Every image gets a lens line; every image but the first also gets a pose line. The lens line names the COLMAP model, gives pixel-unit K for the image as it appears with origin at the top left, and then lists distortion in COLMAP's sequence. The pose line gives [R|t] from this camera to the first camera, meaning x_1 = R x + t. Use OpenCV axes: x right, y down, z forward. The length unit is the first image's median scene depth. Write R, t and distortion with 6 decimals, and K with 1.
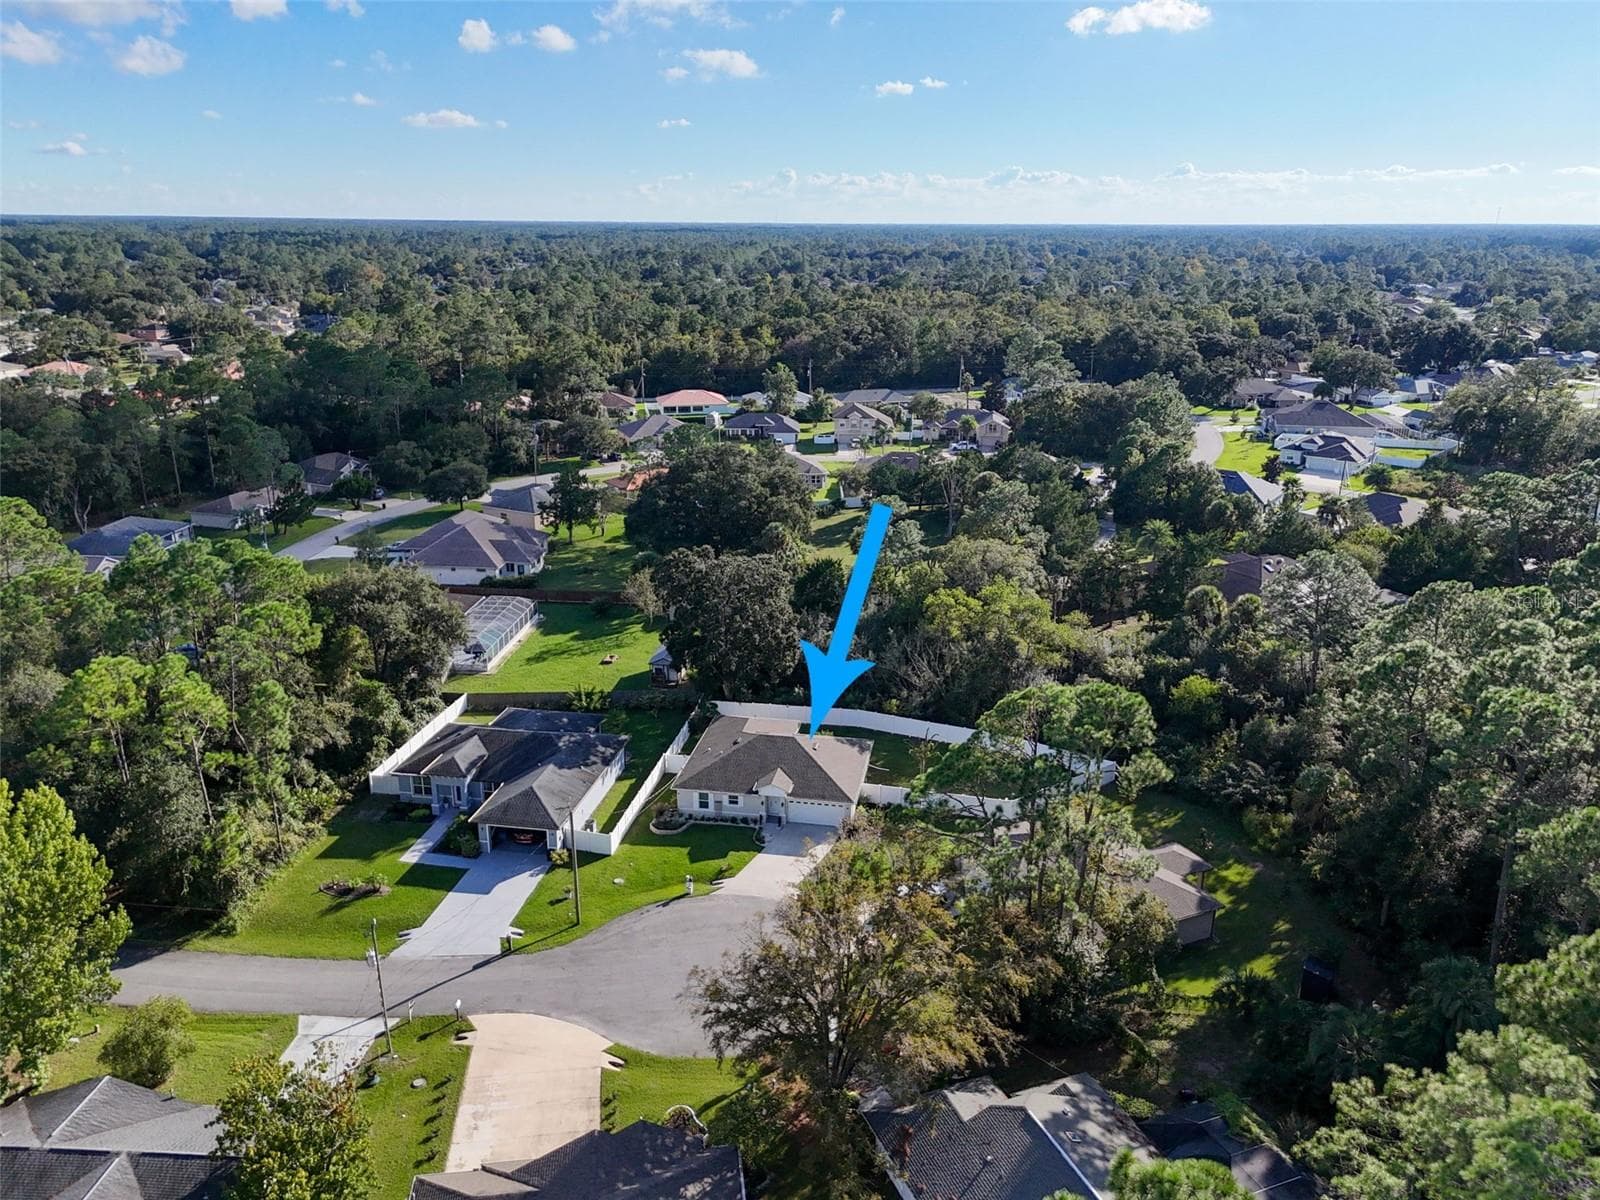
lens RADIAL K [[1172.4, 0, 802.6], [0, 1172.4, 606.3], [0, 0, 1]] dist [0.061207, -0.048205]
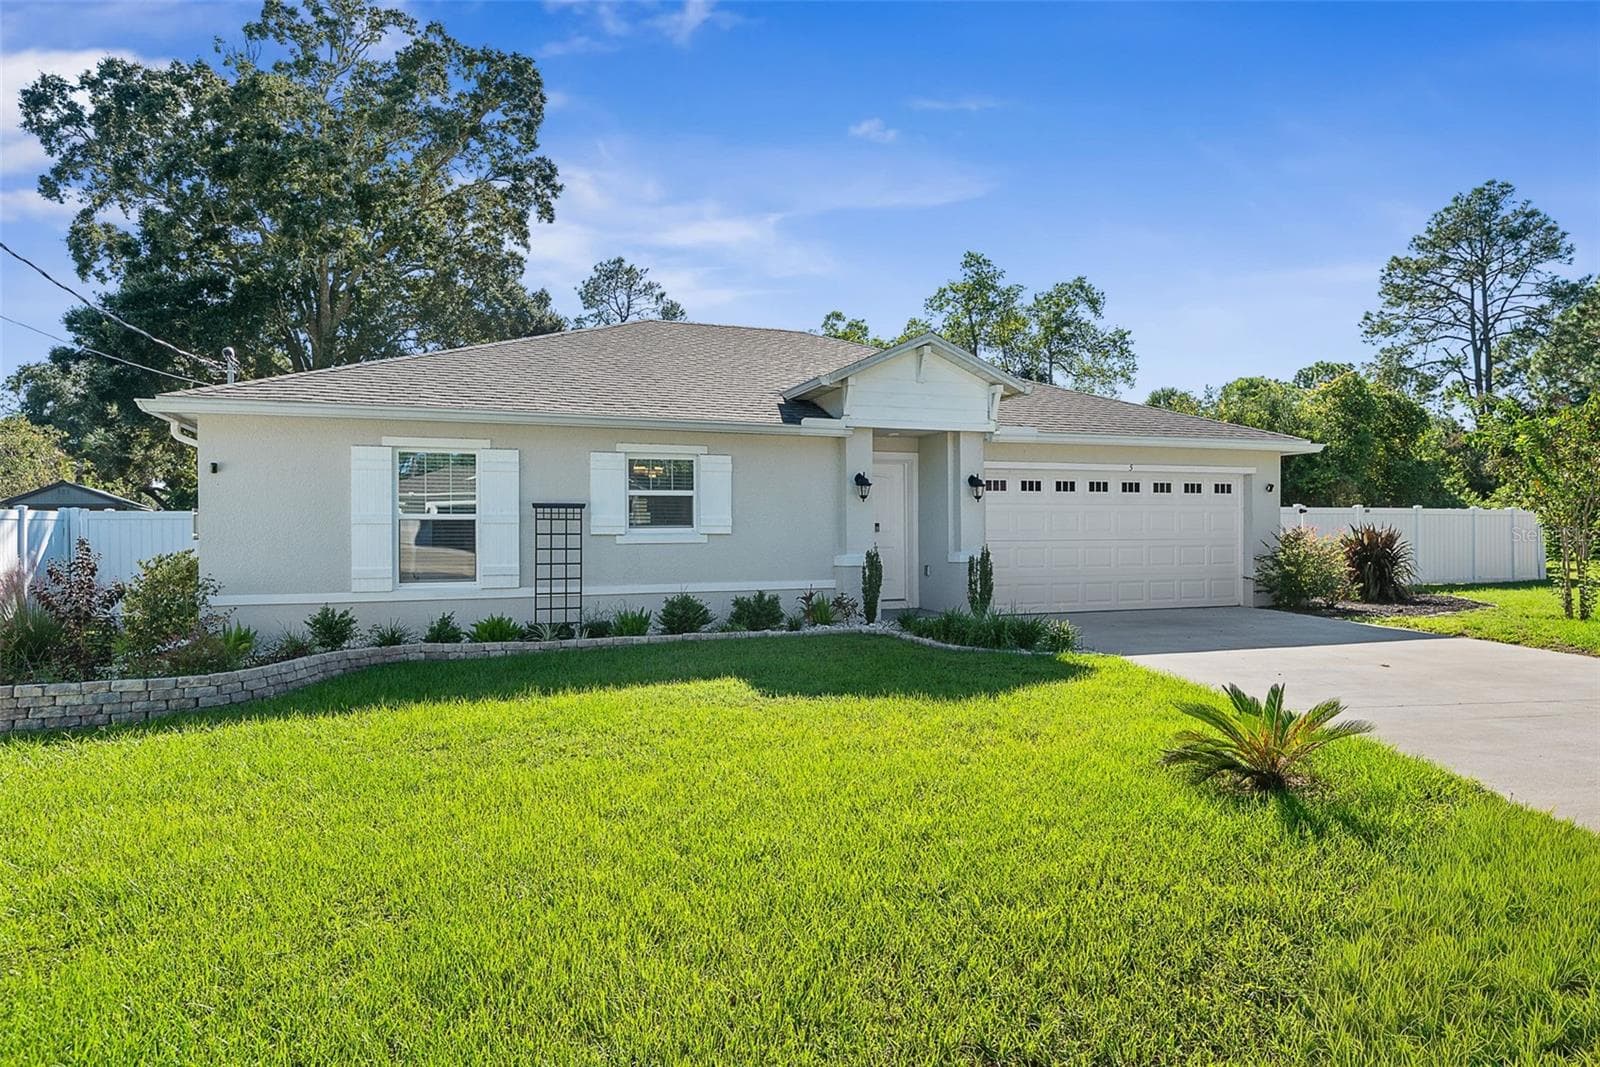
lens RADIAL K [[954.1, 0, 798.0], [0, 954.1, 534.6], [0, 0, 1]] dist [0.022340, 0.000958]
pose [[0.862821, -0.006101, 0.505473, -0.083397], [0.164050, 0.949188, -0.268570, 0.163493], [-0.478150, 0.314650, 0.819980, 0.714765]]
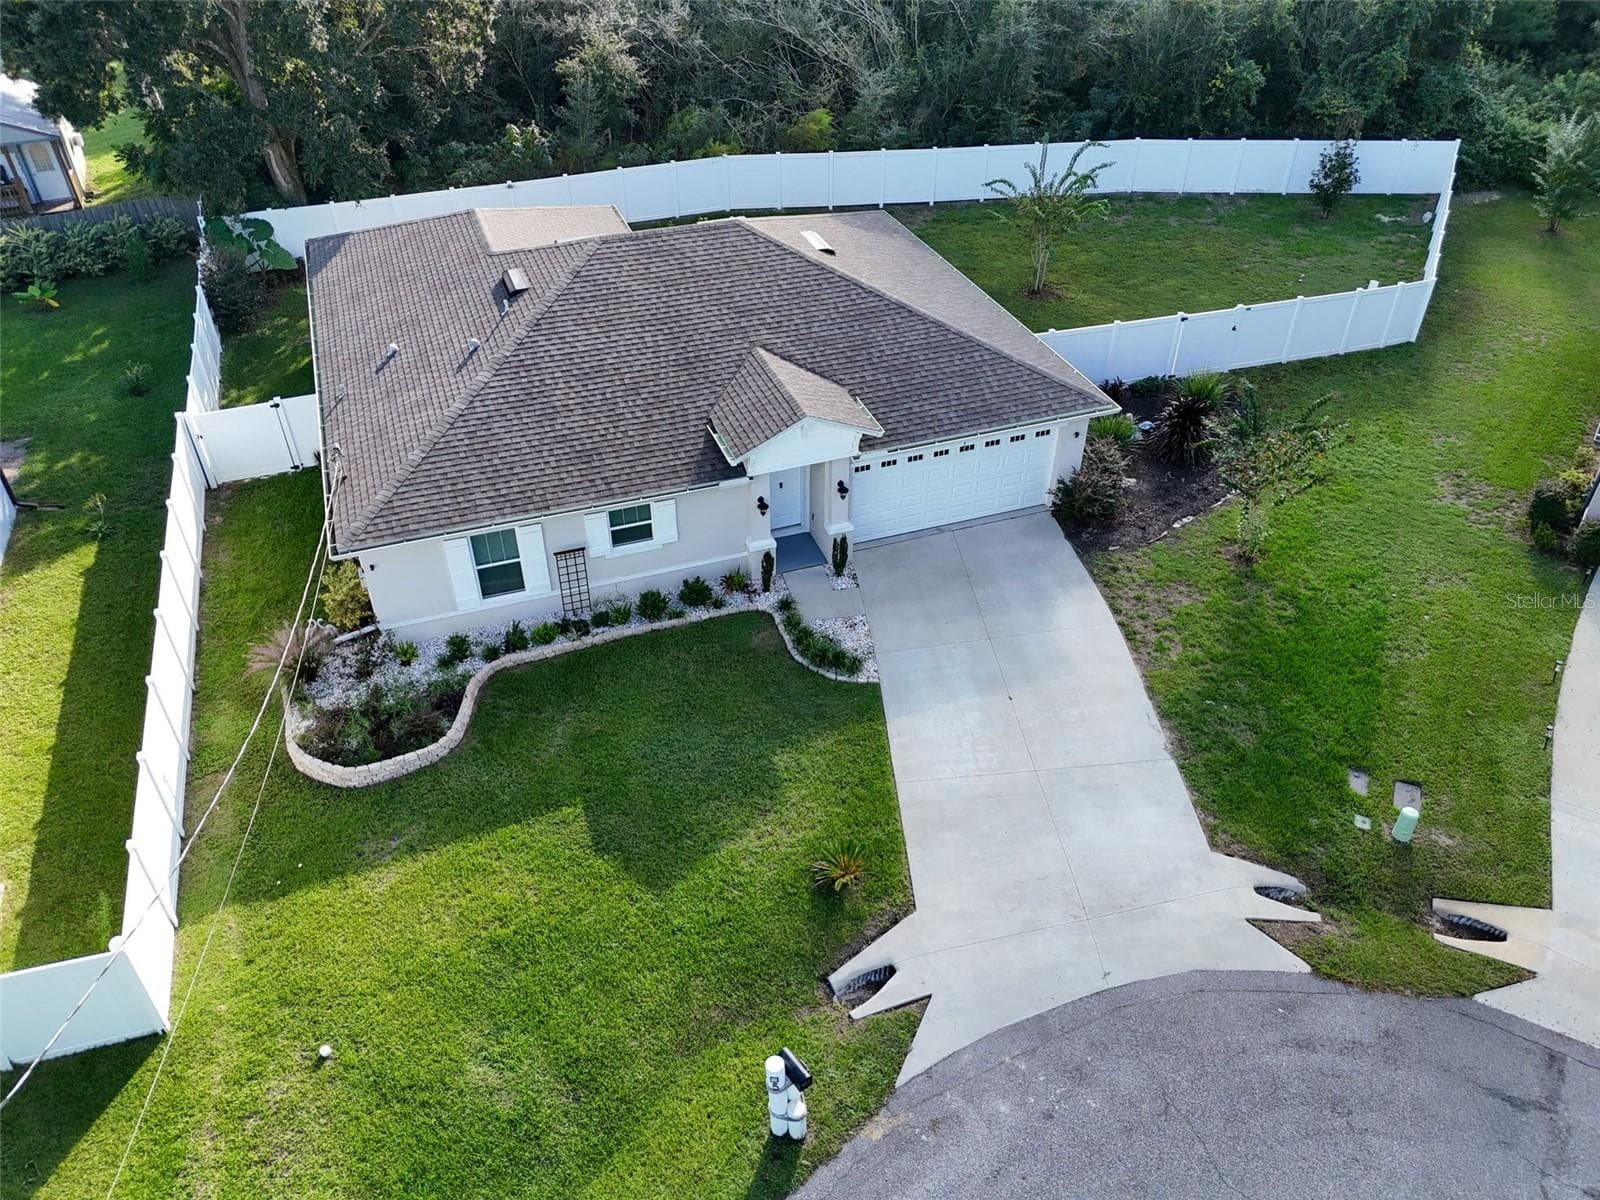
lens RADIAL K [[1172.4, 0, 793.7], [0, 1172.4, 600.0], [0, 0, 1]] dist [0.061207, -0.048205]
pose [[0.870819, -0.304098, 0.386261, -0.099208], [0.158054, 0.917190, 0.365761, 0.079158], [-0.465503, -0.257462, 0.846771, 0.627940]]
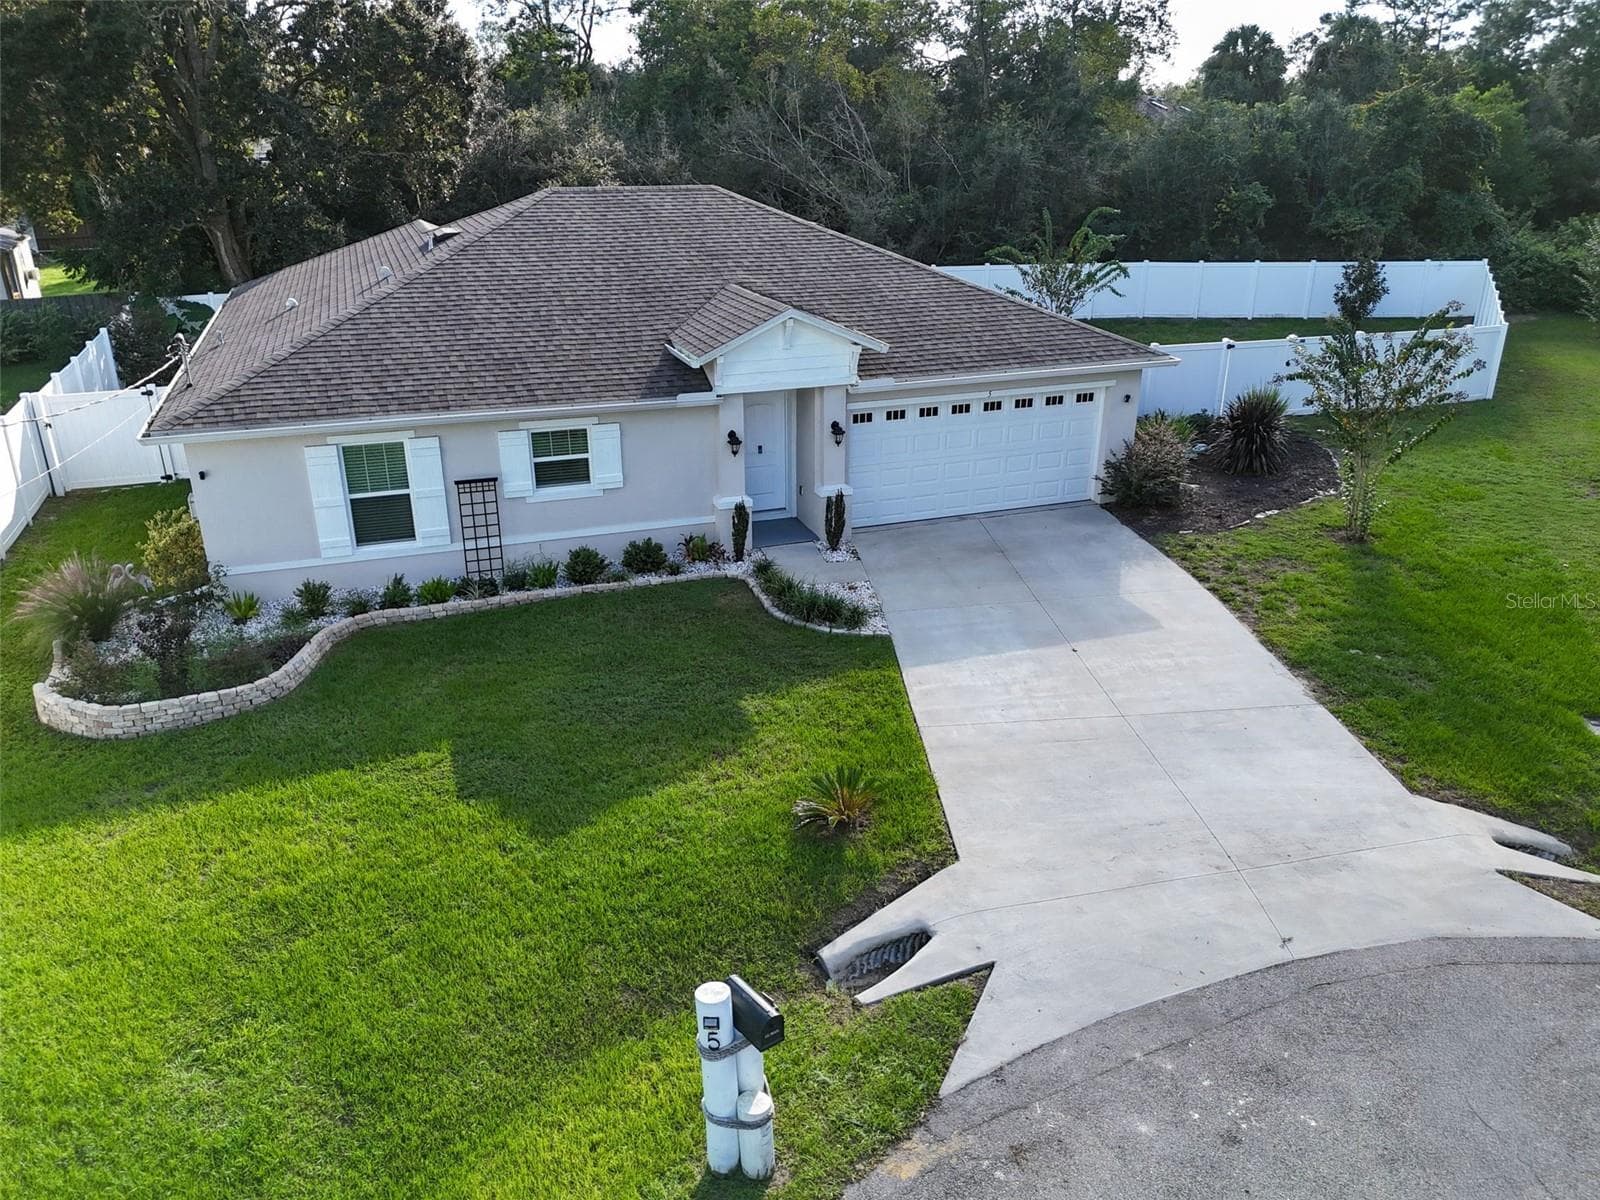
lens RADIAL K [[1172.4, 0, 795.0], [0, 1172.4, 605.6], [0, 0, 1]] dist [0.061207, -0.048205]
pose [[0.870121, -0.190225, 0.454647, -0.089972], [0.156965, 0.981433, 0.110228, 0.137847], [-0.467174, -0.024548, 0.883824, 0.660239]]
